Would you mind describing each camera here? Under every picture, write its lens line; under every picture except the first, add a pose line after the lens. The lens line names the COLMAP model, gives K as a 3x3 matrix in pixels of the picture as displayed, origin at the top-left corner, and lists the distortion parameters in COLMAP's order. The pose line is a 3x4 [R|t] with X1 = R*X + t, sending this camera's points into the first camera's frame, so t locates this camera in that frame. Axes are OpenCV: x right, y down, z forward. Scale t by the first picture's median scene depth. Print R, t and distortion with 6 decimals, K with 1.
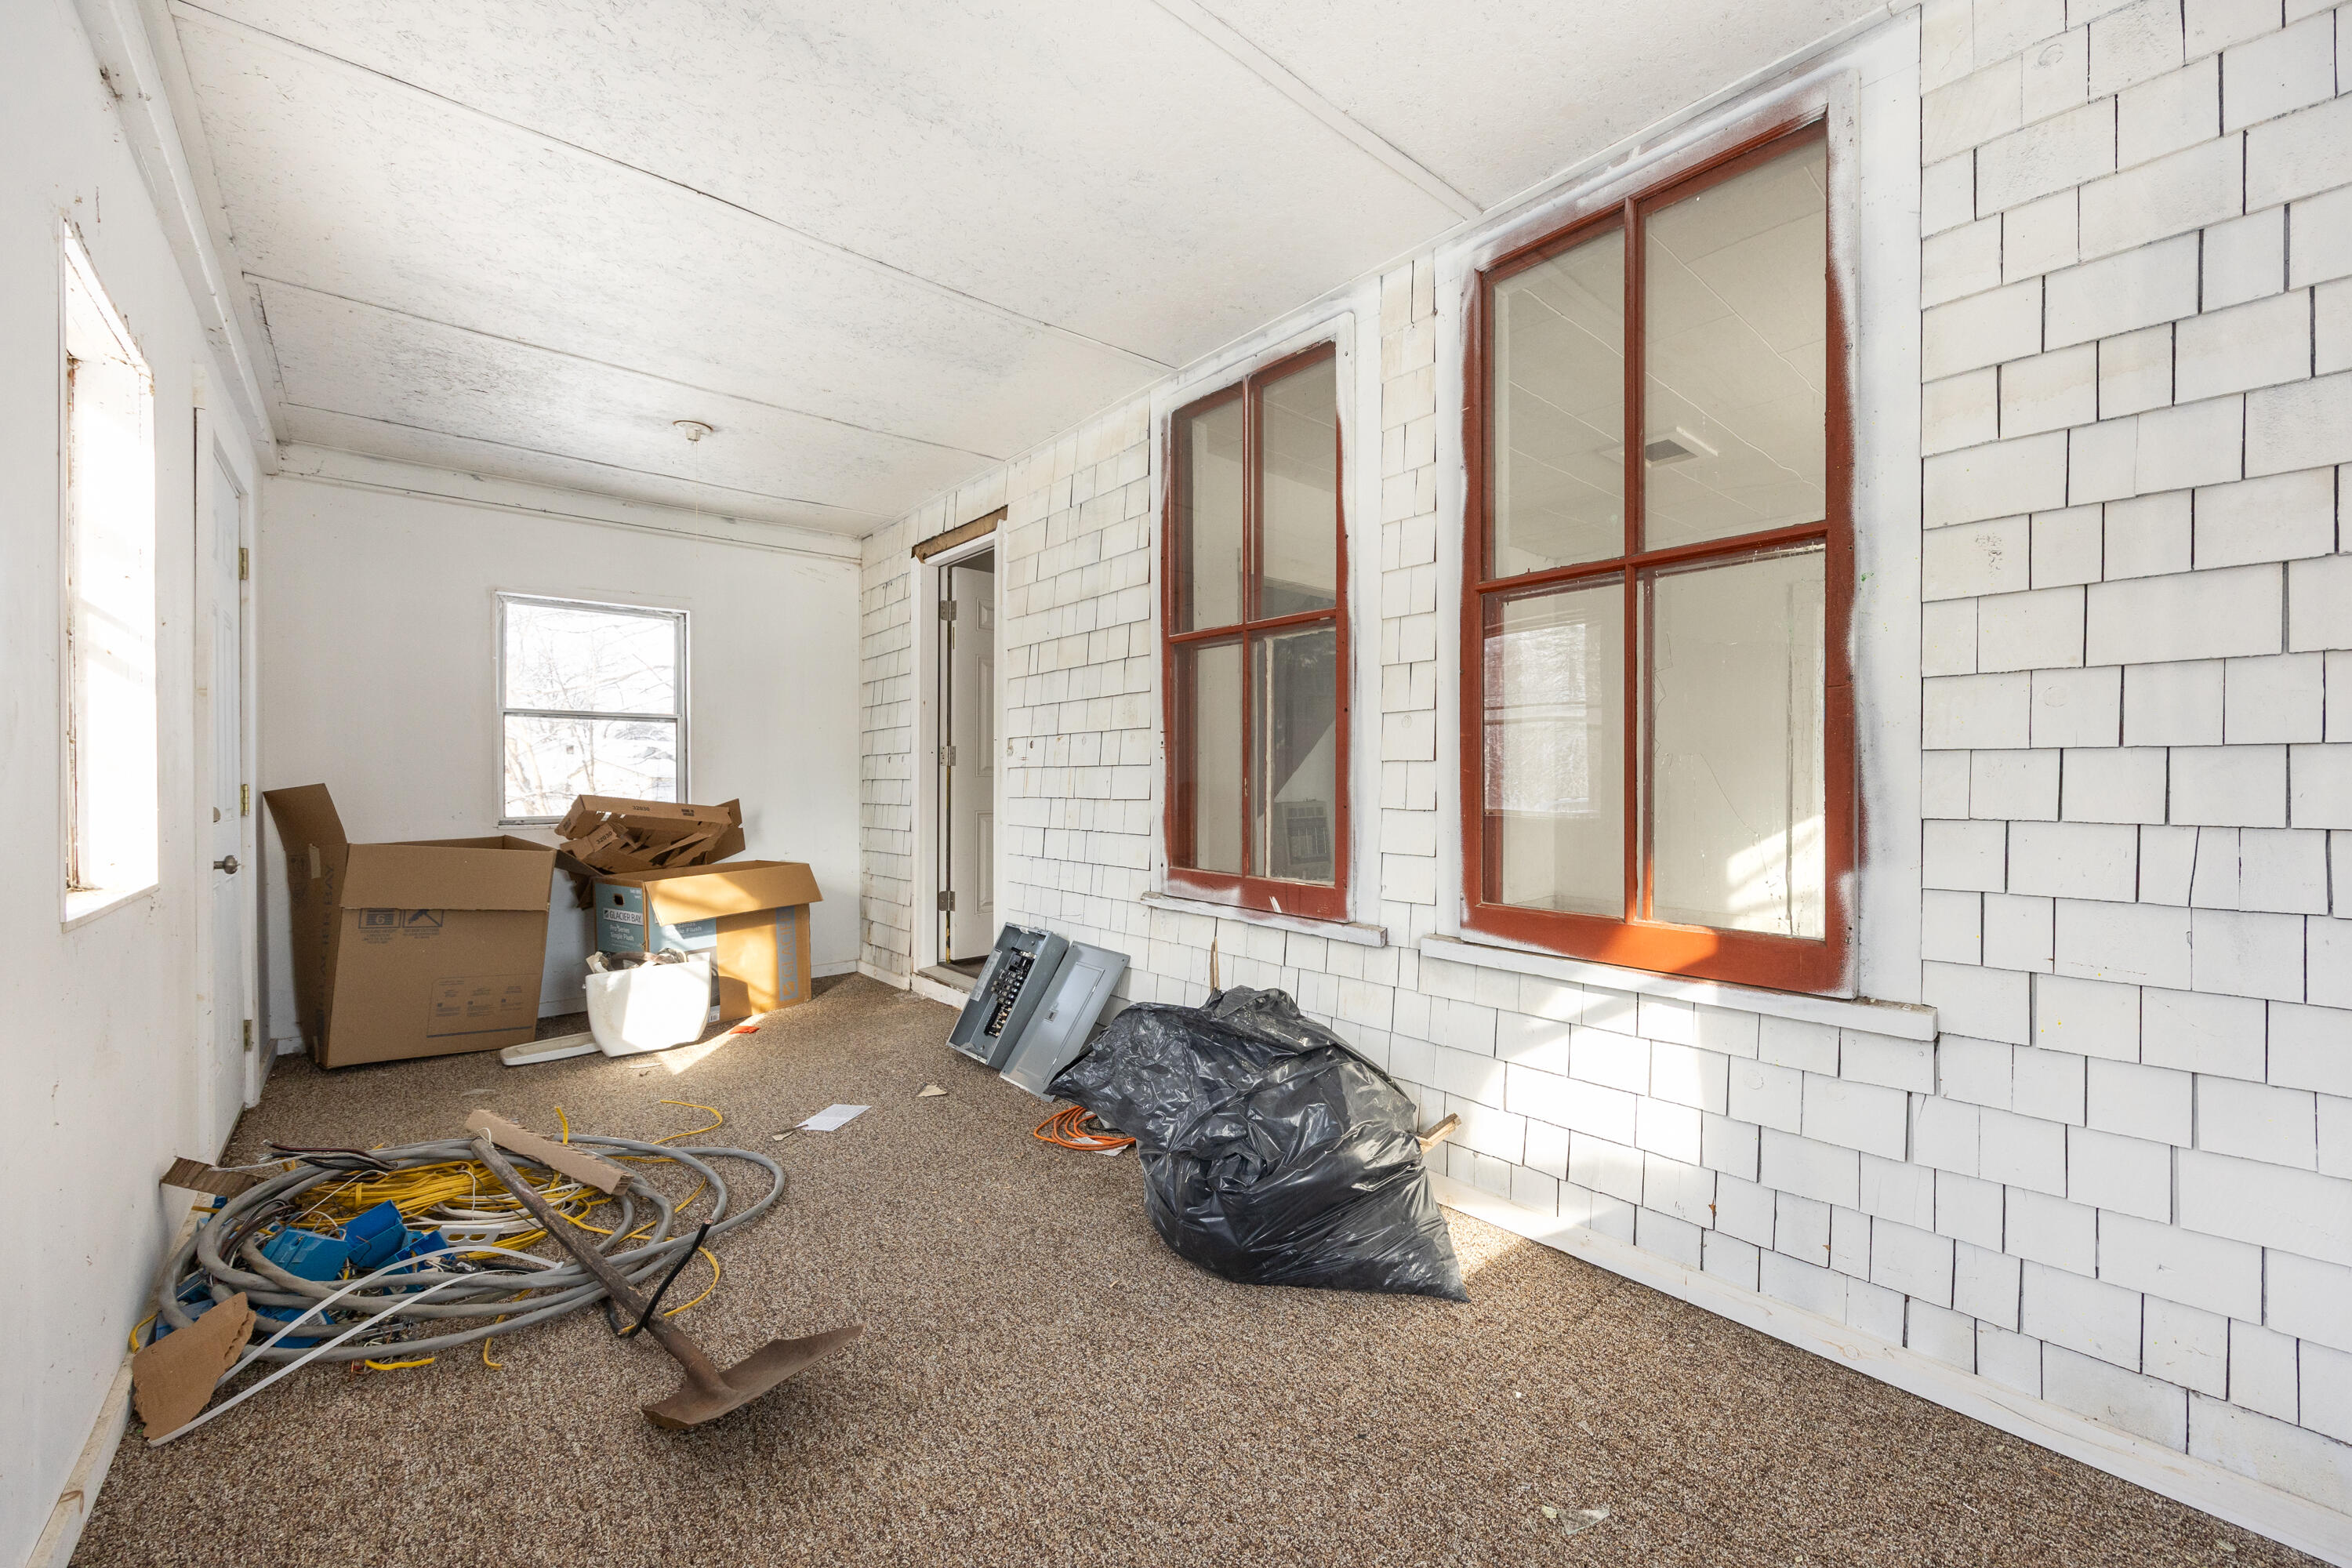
lens RADIAL K [[897.8, 0, 1182.1], [0, 897.8, 776.9], [0, 0, 1]] dist [-0.005001, 0.000509]
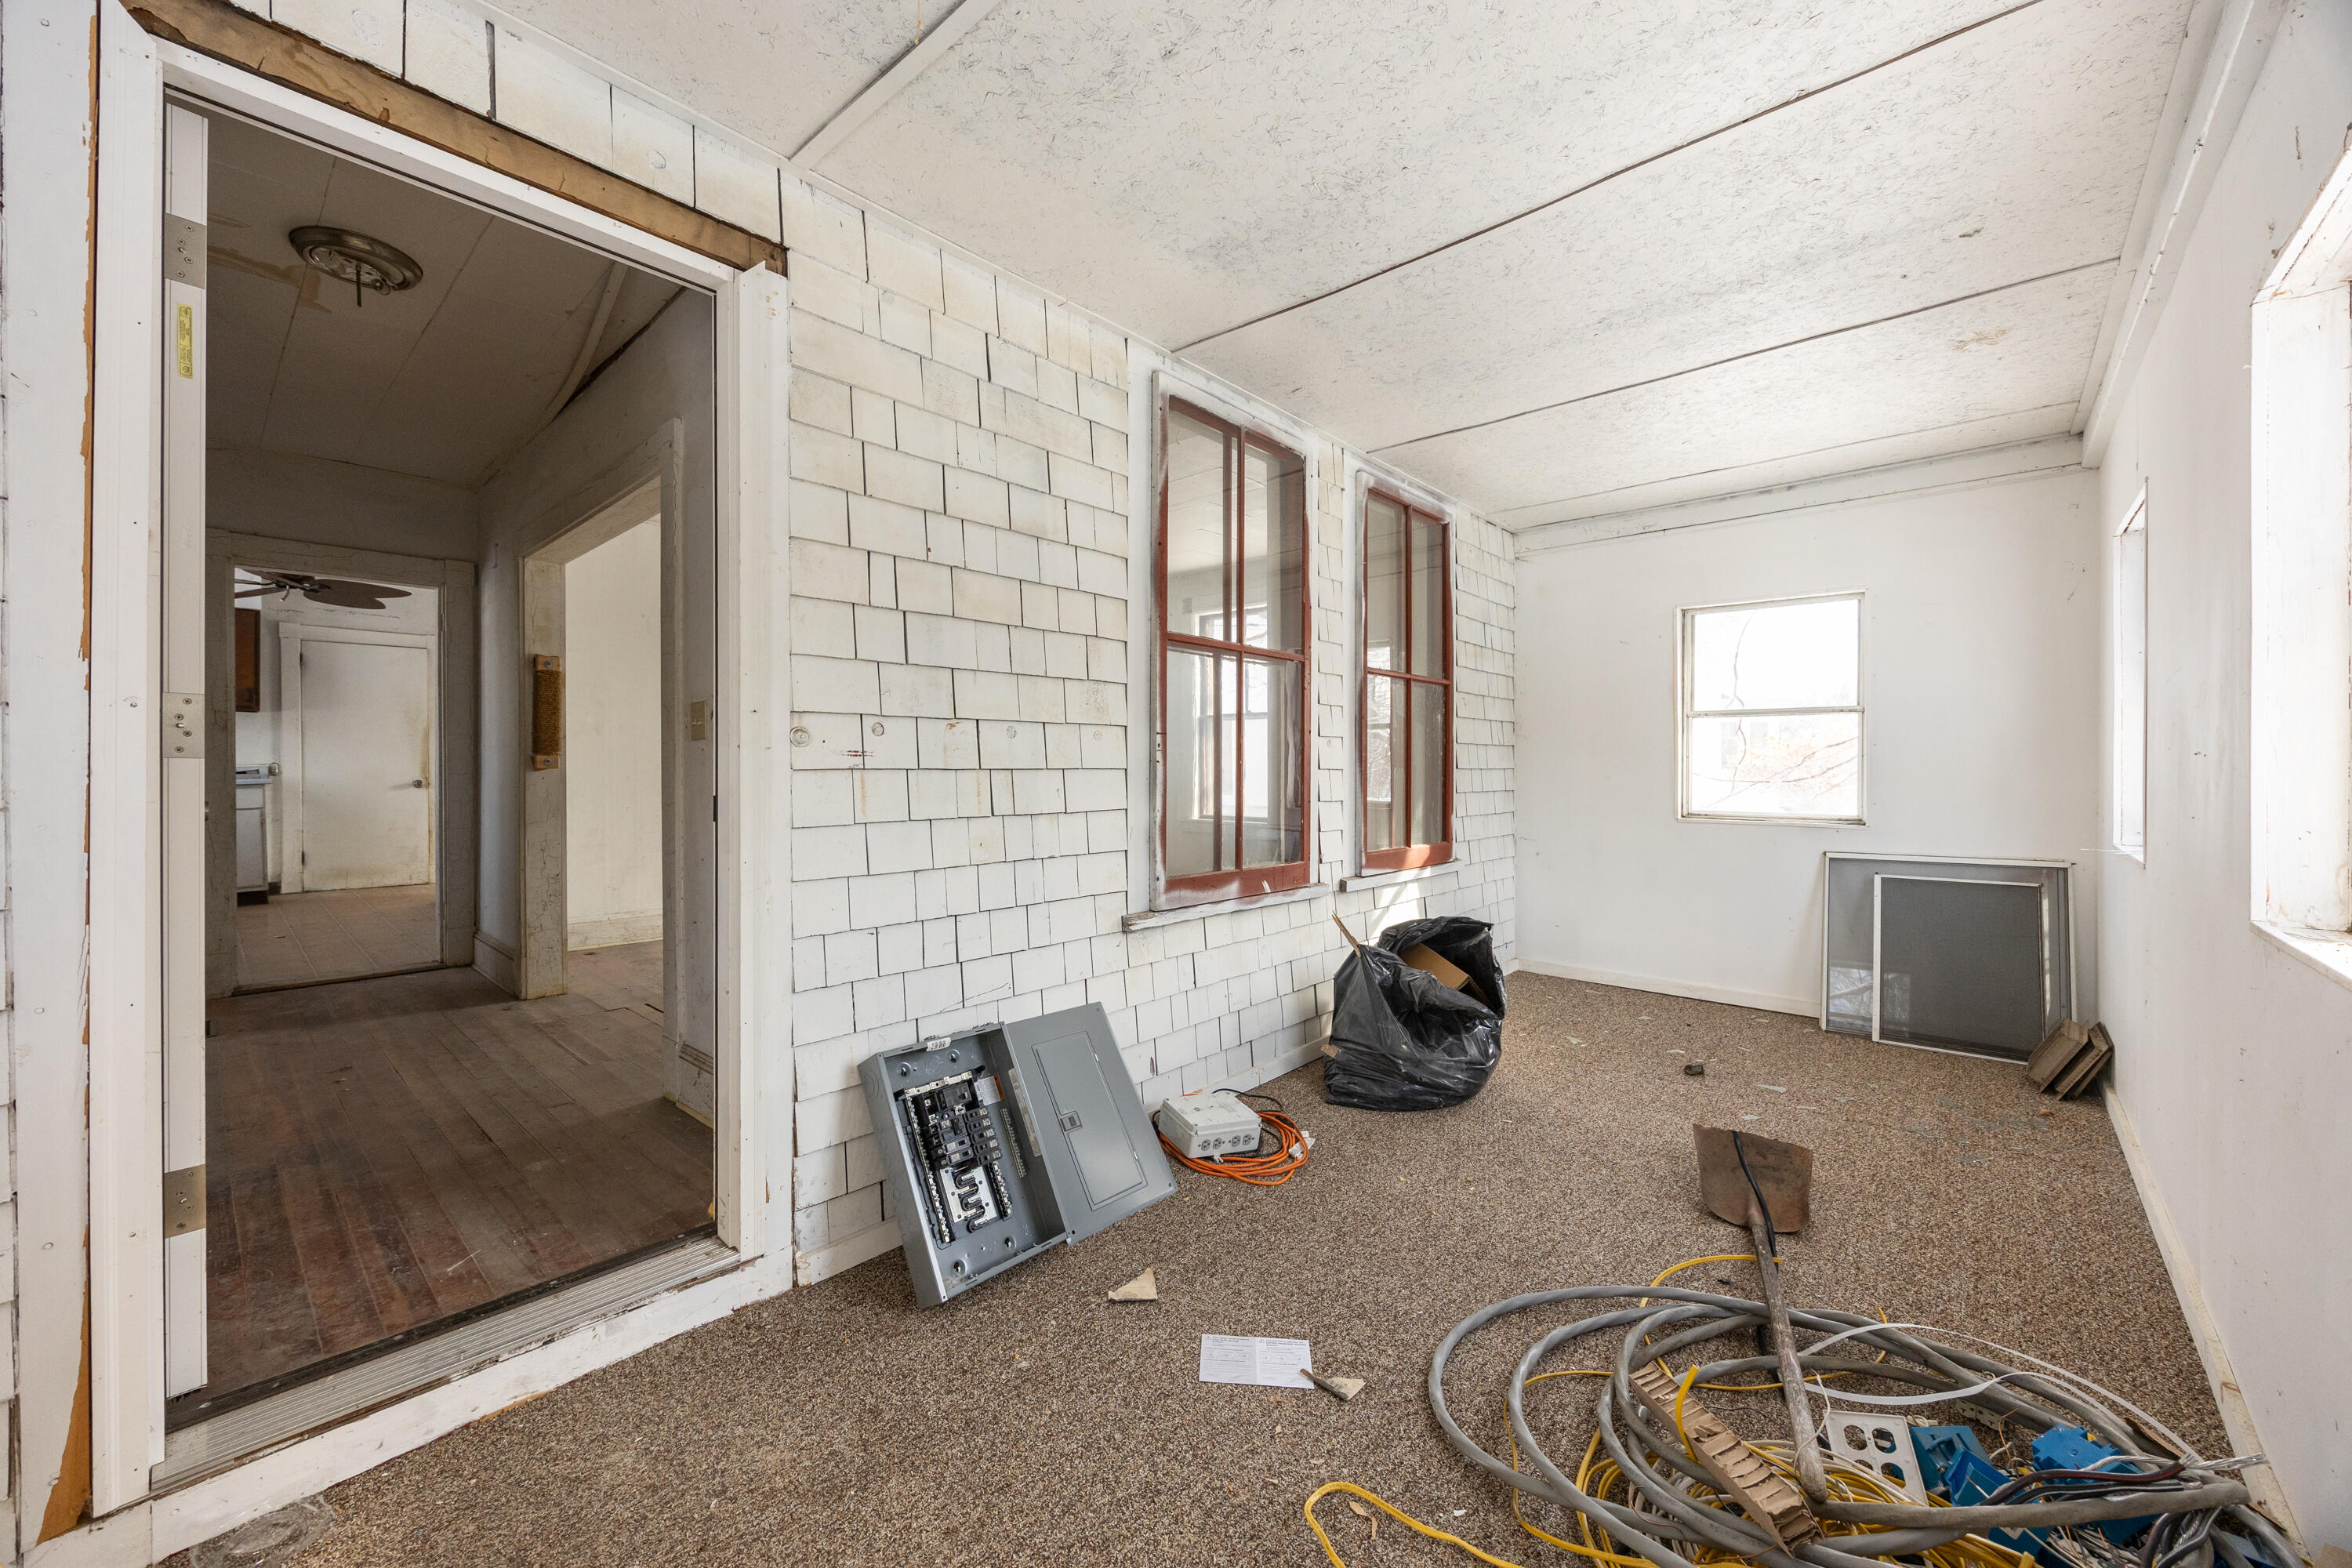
lens RADIAL K [[897.8, 0, 1251.0], [0, 897.8, 776.5], [0, 0, 1]] dist [-0.005001, 0.000509]
pose [[-0.159905, 0.000022, 0.987132, -0.949024], [0.007677, 0.999970, 0.001221, -0.006294], [-0.987103, 0.007774, -0.159900, 1.064434]]
